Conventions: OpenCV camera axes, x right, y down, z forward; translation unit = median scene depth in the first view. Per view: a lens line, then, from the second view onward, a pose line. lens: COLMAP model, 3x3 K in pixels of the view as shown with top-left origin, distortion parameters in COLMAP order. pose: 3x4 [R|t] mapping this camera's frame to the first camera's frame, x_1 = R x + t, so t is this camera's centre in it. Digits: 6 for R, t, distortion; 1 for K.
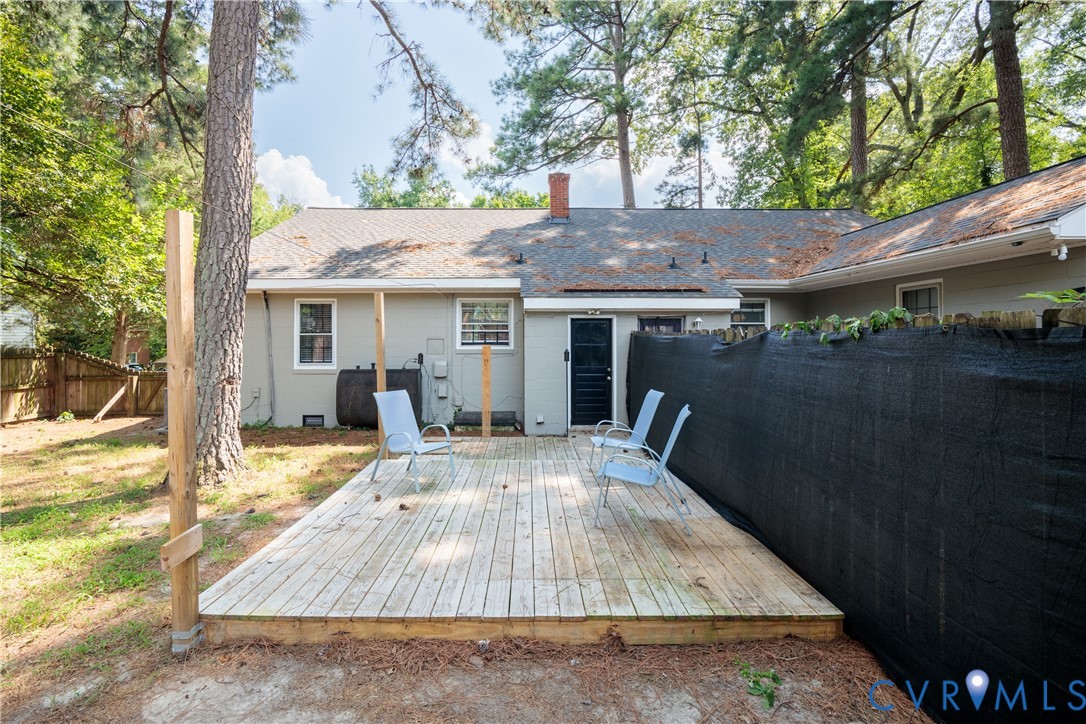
lens RADIAL K [[498.4, 0, 526.2], [0, 498.4, 357.8], [0, 0, 1]] dist [-0.002514, 0.000065]
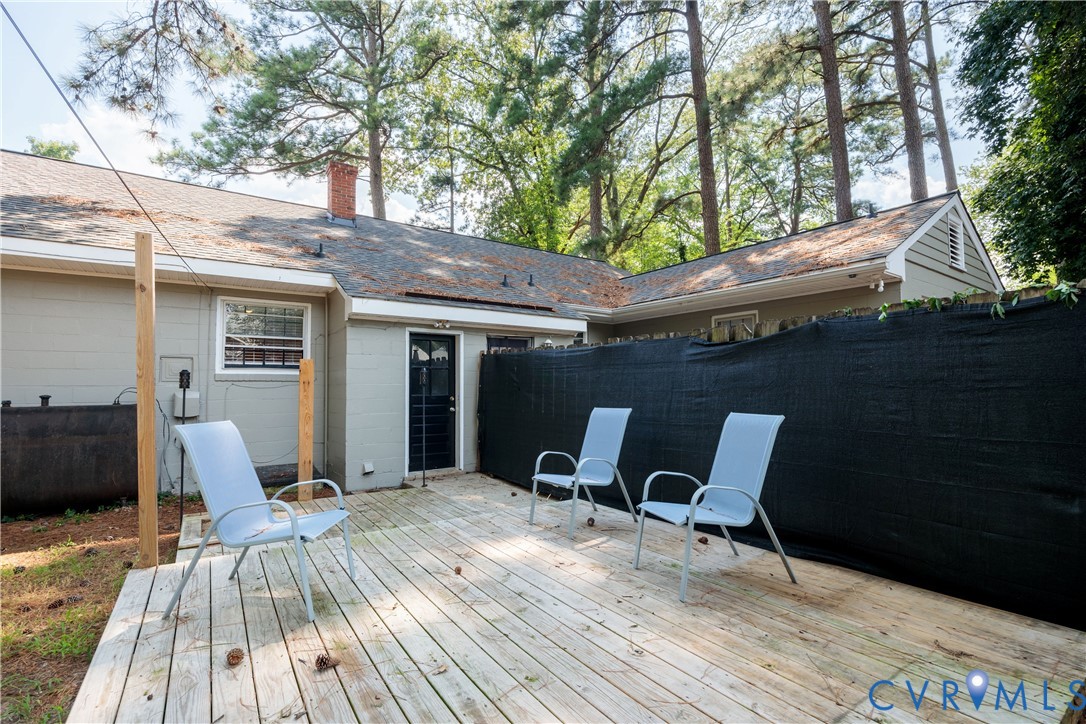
lens RADIAL K [[497.6, 0, 554.3], [0, 497.6, 382.7], [0, 0, 1]] dist [-0.013634, 0.000475]
pose [[0.823133, 0.002632, 0.567843, -0.144379], [0.022255, 0.999071, -0.036890, 0.029011], [-0.567413, 0.043003, 0.822310, 0.218956]]
